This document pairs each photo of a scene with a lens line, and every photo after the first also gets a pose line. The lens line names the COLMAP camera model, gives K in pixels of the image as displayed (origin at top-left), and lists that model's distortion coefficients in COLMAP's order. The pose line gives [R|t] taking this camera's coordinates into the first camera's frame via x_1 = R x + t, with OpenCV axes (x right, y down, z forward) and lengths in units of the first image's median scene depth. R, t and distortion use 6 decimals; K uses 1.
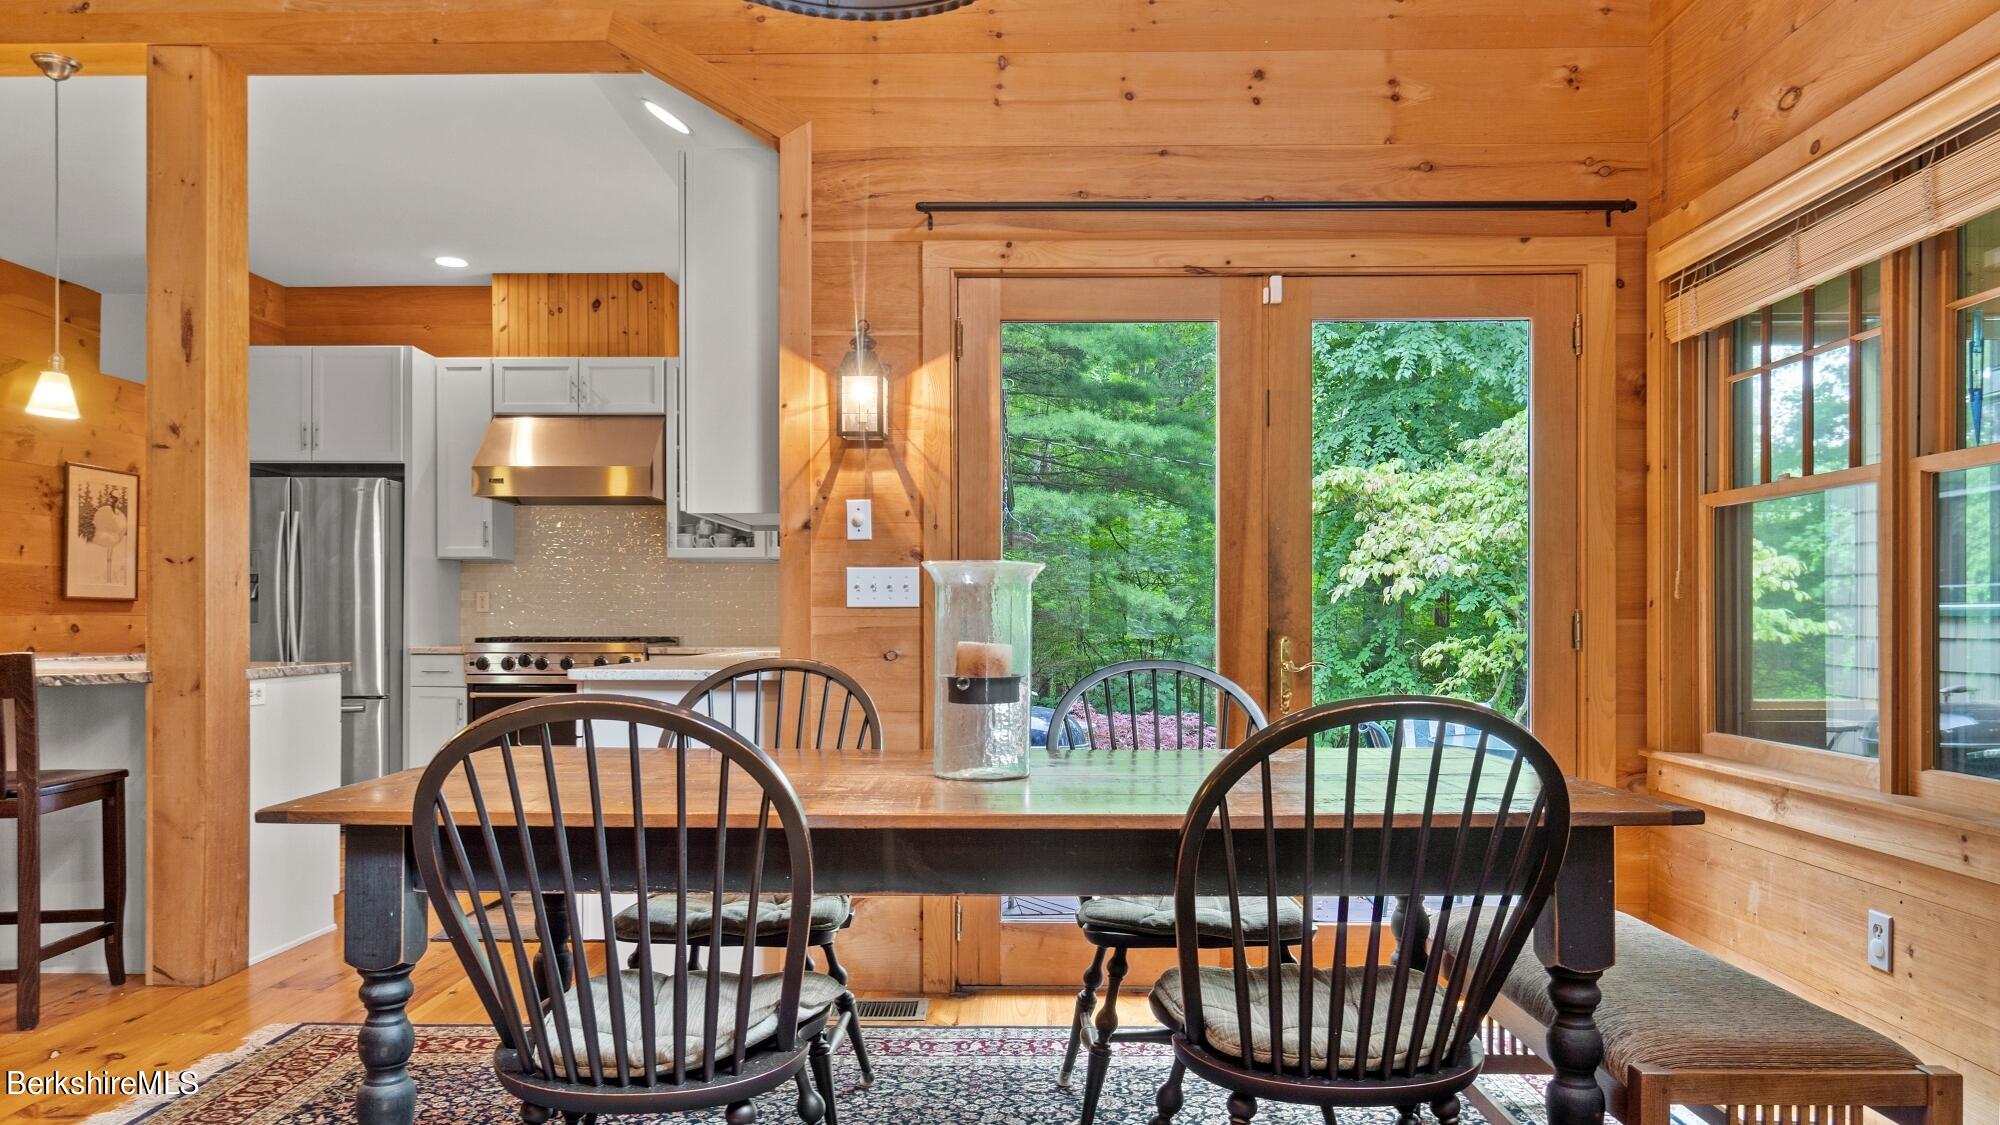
lens RADIAL K [[1314.8, 0, 985.1], [0, 1314.8, 626.4], [0, 0, 1]] dist [-0.002526, -0.000307]
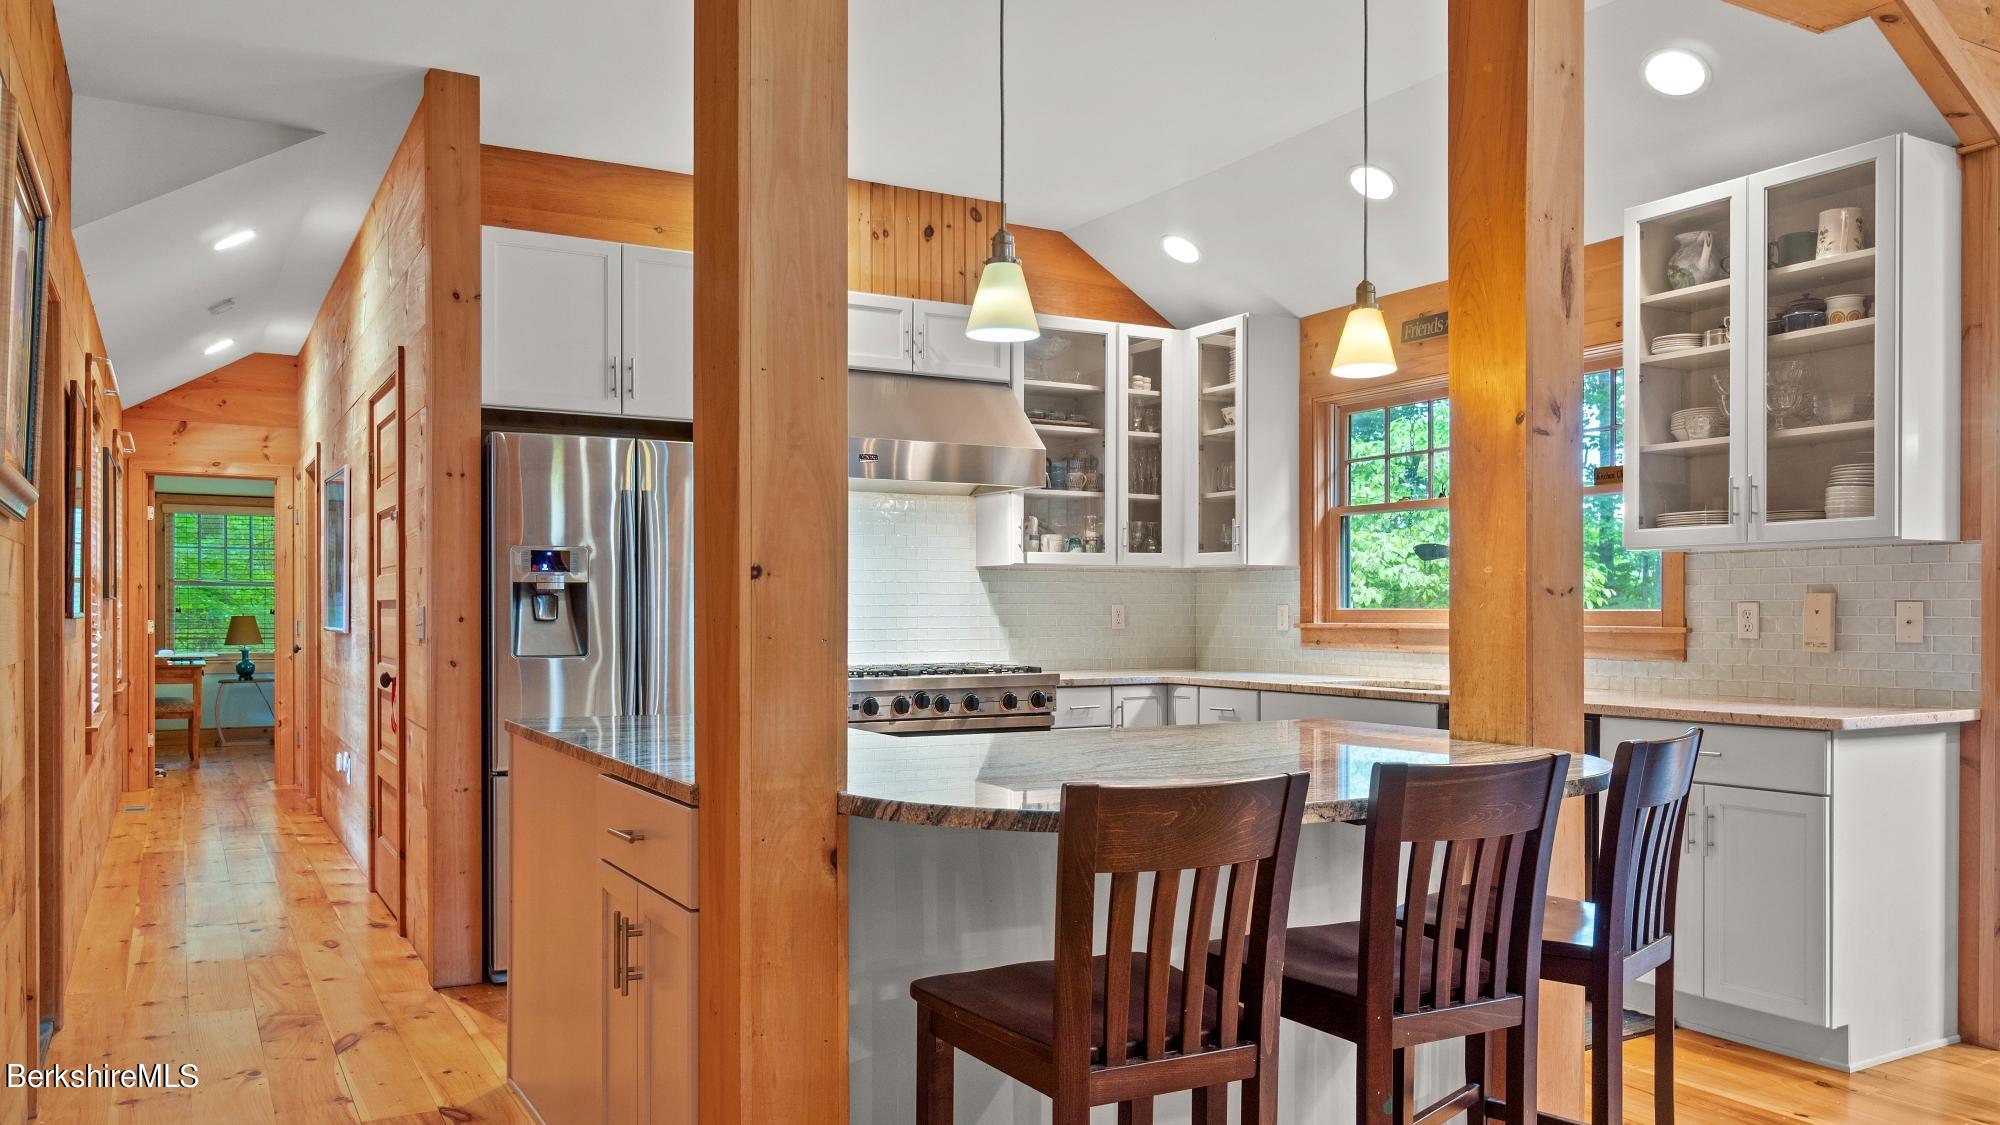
lens RADIAL K [[1458.0, 0, 962.2], [0, 1458.0, 619.5], [0, 0, 1]] dist [0.006493, -0.003897]
pose [[0.868617, -0.002142, 0.495480, -0.735684], [0.002329, 0.999997, 0.000239, -0.020223], [-0.495479, 0.000947, 0.868620, 0.264604]]
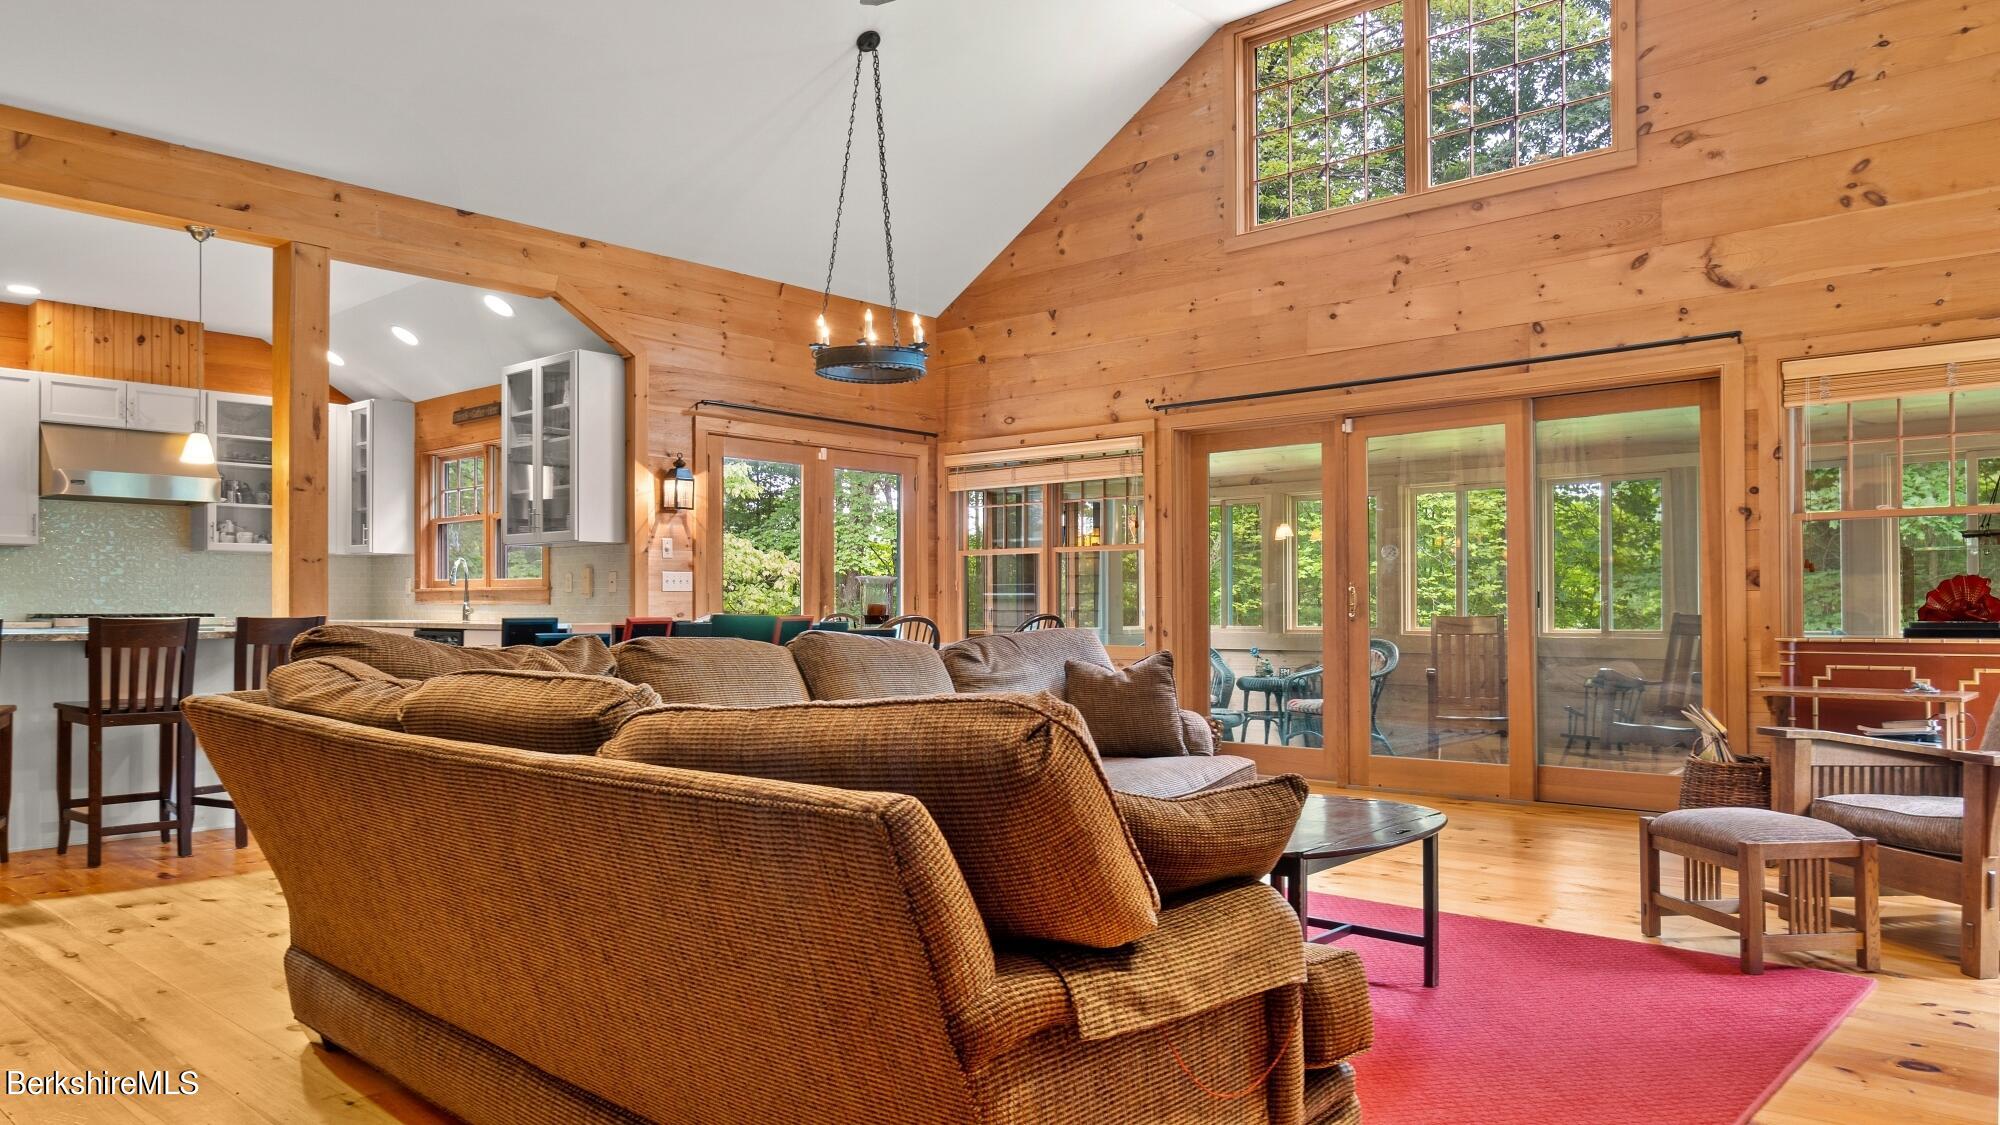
lens RADIAL K [[1314.8, 0, 992.6], [0, 1314.8, 582.3], [0, 0, 1]] dist [-0.002526, -0.000307]
pose [[0.648829, 0.010888, 0.760856, -0.739722], [0.007324, 0.999762, -0.020553, 0.009496], [-0.760899, 0.018908, 0.648595, -0.394977]]
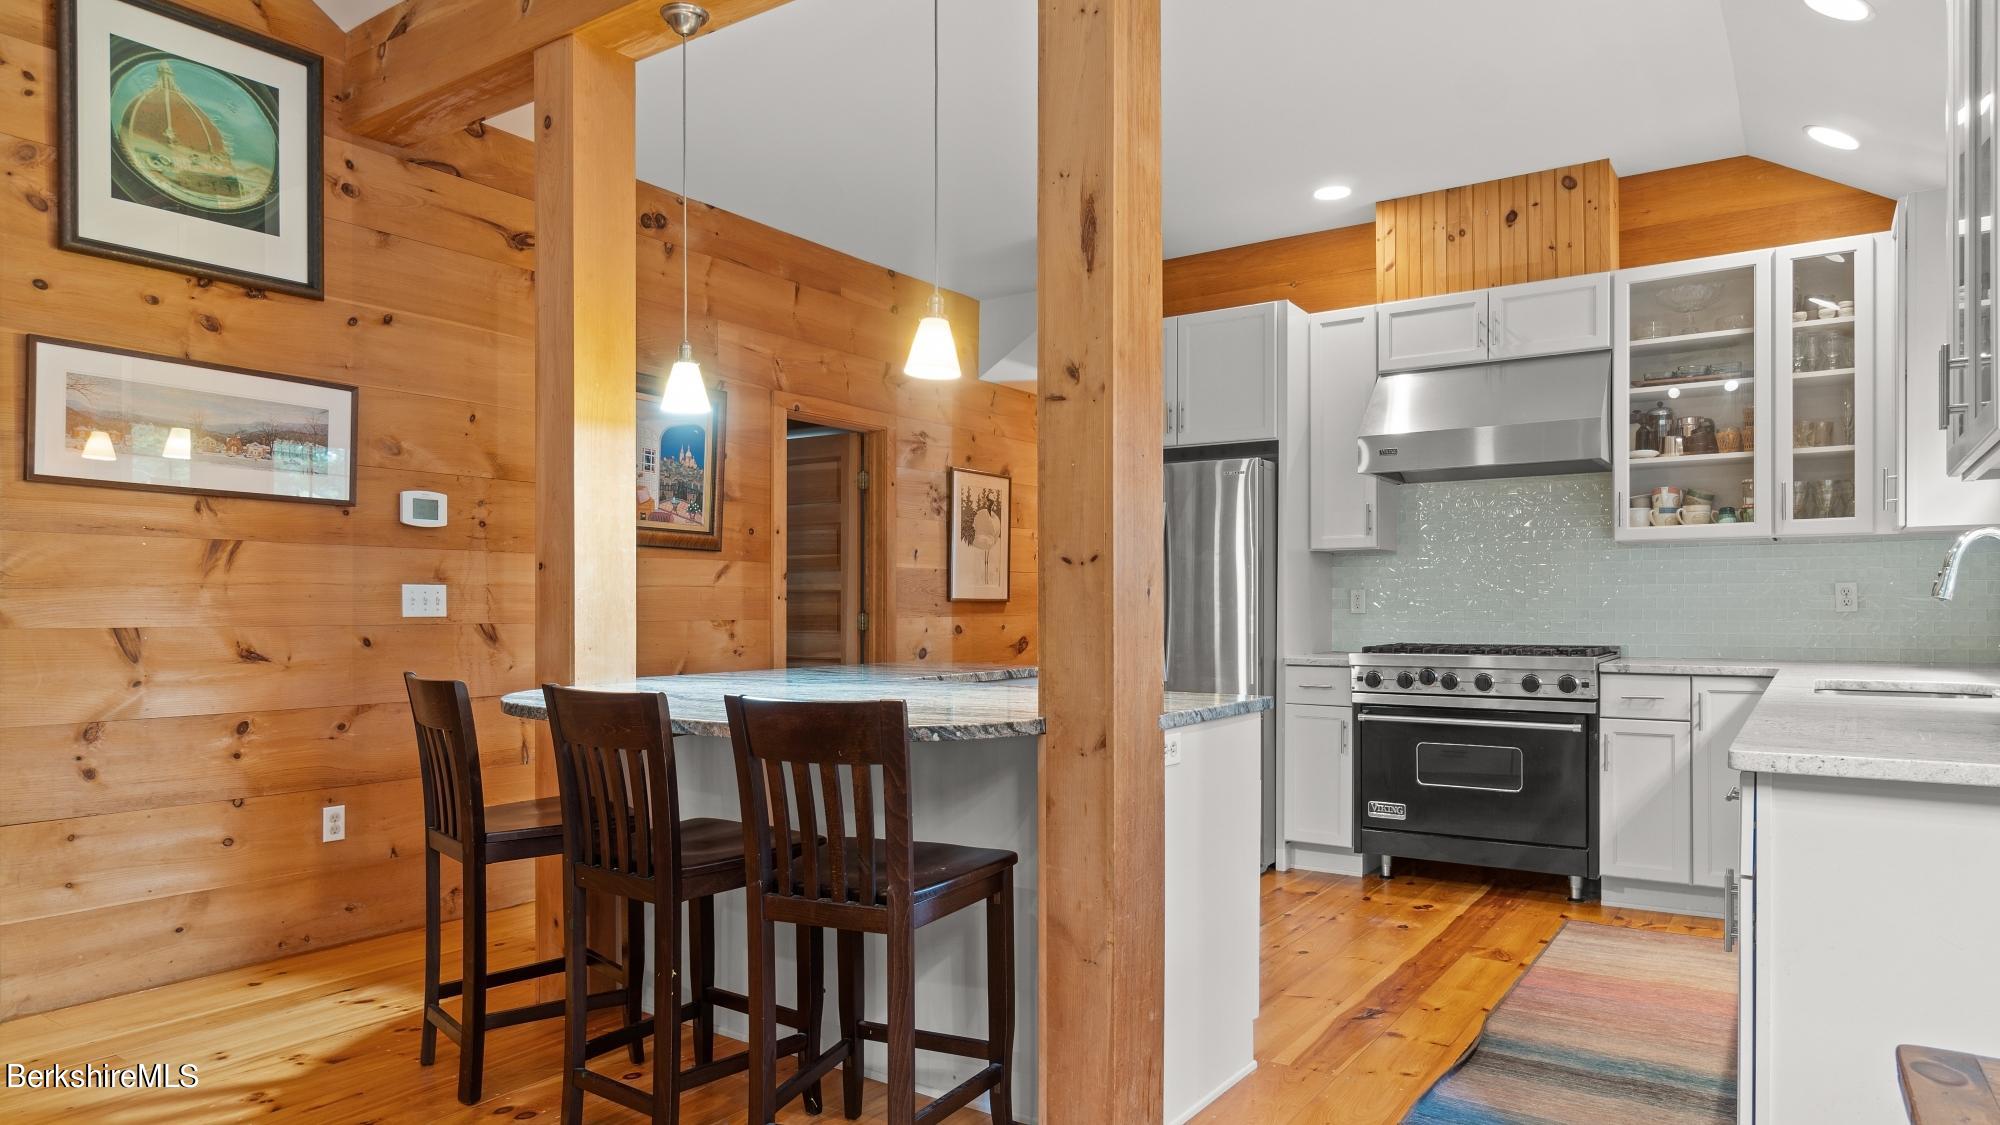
lens RADIAL K [[1198.6, 0, 992.2], [0, 1198.6, 617.6], [0, 0, 1]] dist [-0.004973, 0.000705]
pose [[0.836742, 0.001191, -0.547597, -0.173574], [0.001190, 0.999991, 0.003993, -0.012767], [0.547597, -0.003993, 0.836733, 0.252955]]
